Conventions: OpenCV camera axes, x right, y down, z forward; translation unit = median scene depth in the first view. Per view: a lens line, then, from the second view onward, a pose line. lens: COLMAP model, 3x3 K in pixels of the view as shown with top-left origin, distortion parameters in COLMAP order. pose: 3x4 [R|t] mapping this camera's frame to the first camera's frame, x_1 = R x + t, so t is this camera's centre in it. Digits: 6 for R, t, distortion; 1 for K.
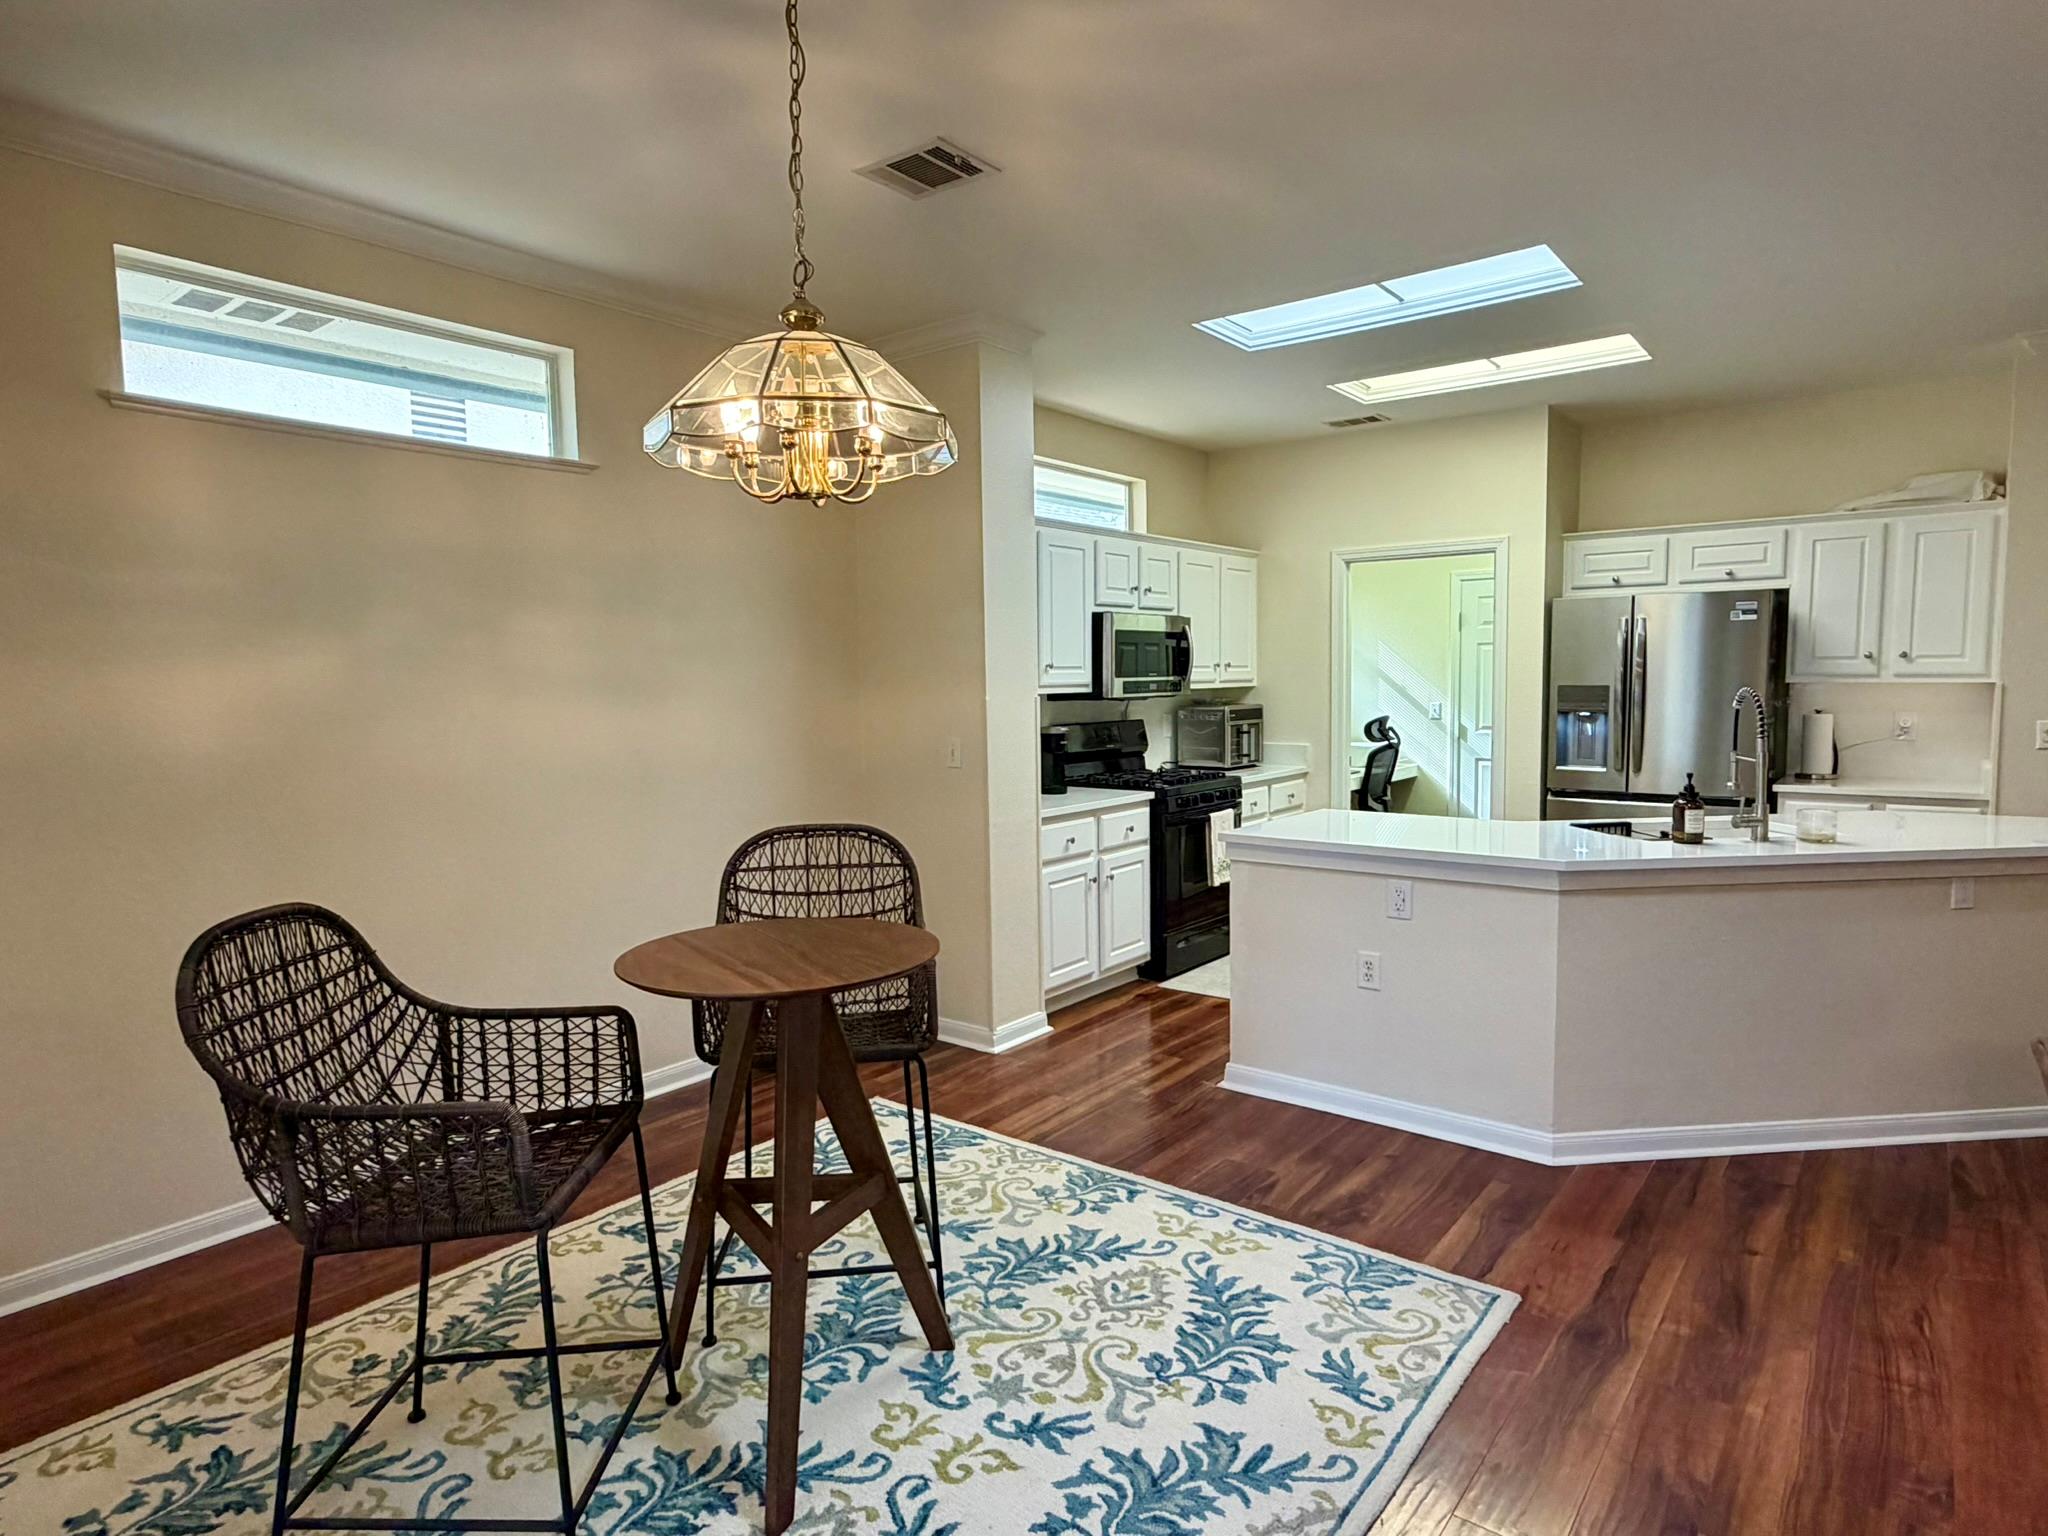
lens RADIAL K [[1158.1, 0, 1011.7], [0, 1158.1, 774.9], [0, 0, 1]] dist [-0.006237, 0.005379]
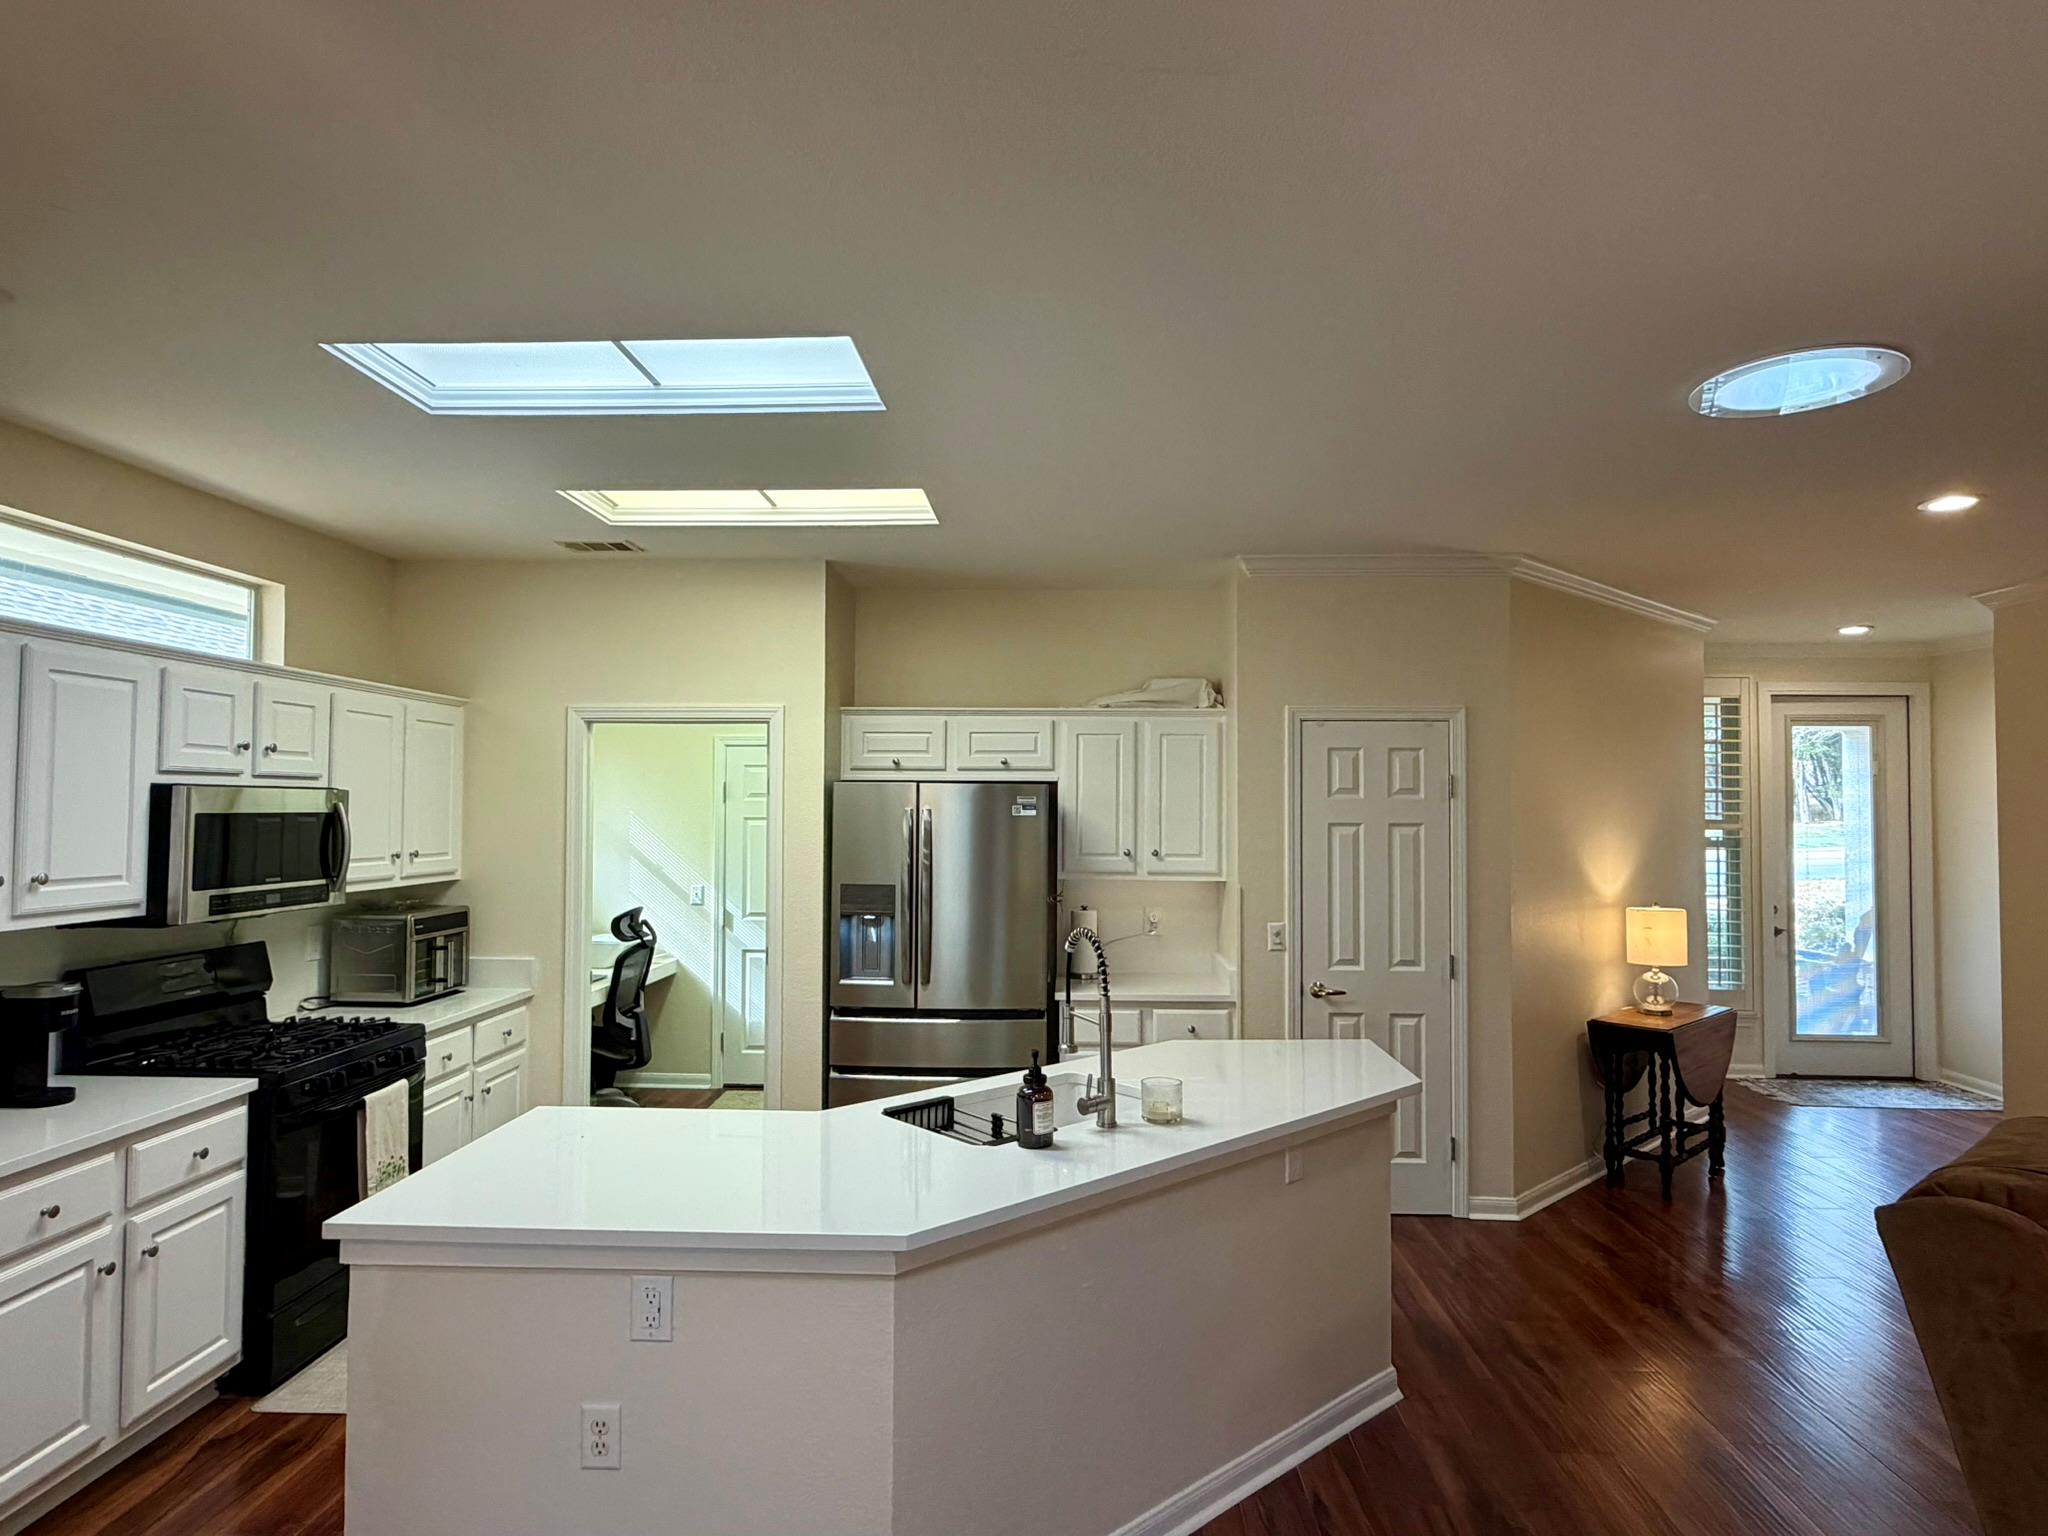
lens RADIAL K [[1158.1, 0, 1020.6], [0, 1158.1, 774.8], [0, 0, 1]] dist [-0.006237, 0.005379]
pose [[0.809643, 0.035770, 0.585832, 0.080501], [0.033824, 0.993639, -0.107417, -0.062323], [-0.585948, 0.106784, 0.803282, 0.236031]]
